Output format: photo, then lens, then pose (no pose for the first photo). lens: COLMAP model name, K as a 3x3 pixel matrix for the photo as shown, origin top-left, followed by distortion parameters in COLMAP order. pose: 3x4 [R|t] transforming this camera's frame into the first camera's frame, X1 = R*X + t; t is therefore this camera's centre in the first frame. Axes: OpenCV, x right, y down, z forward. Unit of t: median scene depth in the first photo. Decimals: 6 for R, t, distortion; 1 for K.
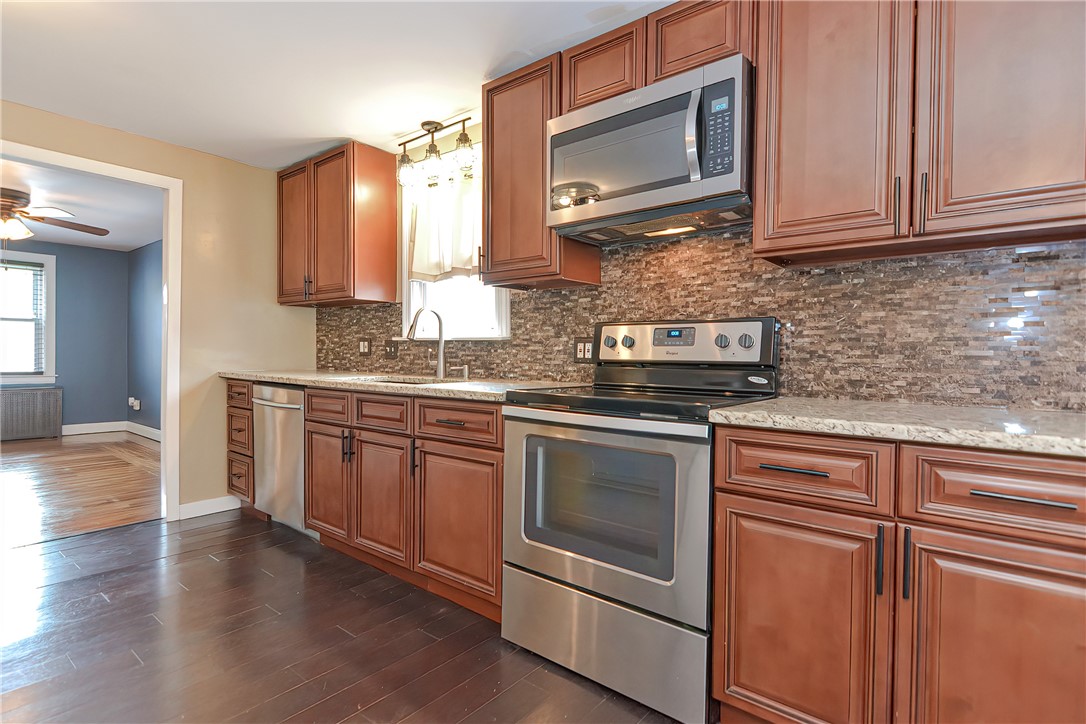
lens RADIAL K [[528.5, 0, 547.0], [0, 528.5, 365.9], [0, 0, 1]] dist [0.000202, -0.000251]
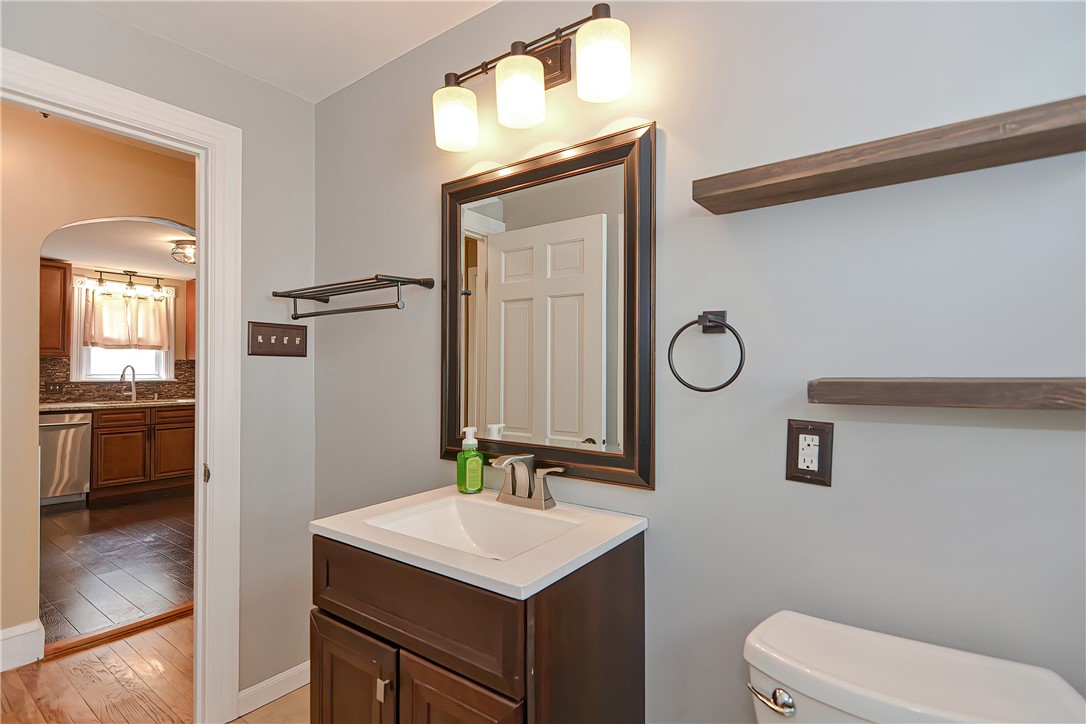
lens RADIAL K [[528.5, 0, 547.0], [0, 528.5, 365.9], [0, 0, 1]] dist [0.000202, -0.000251]
pose [[-0.040624, -0.002718, 0.999171, -2.552393], [0.019667, 0.999800, 0.003520, -0.095702], [-0.998981, 0.019794, -0.040562, -0.513276]]
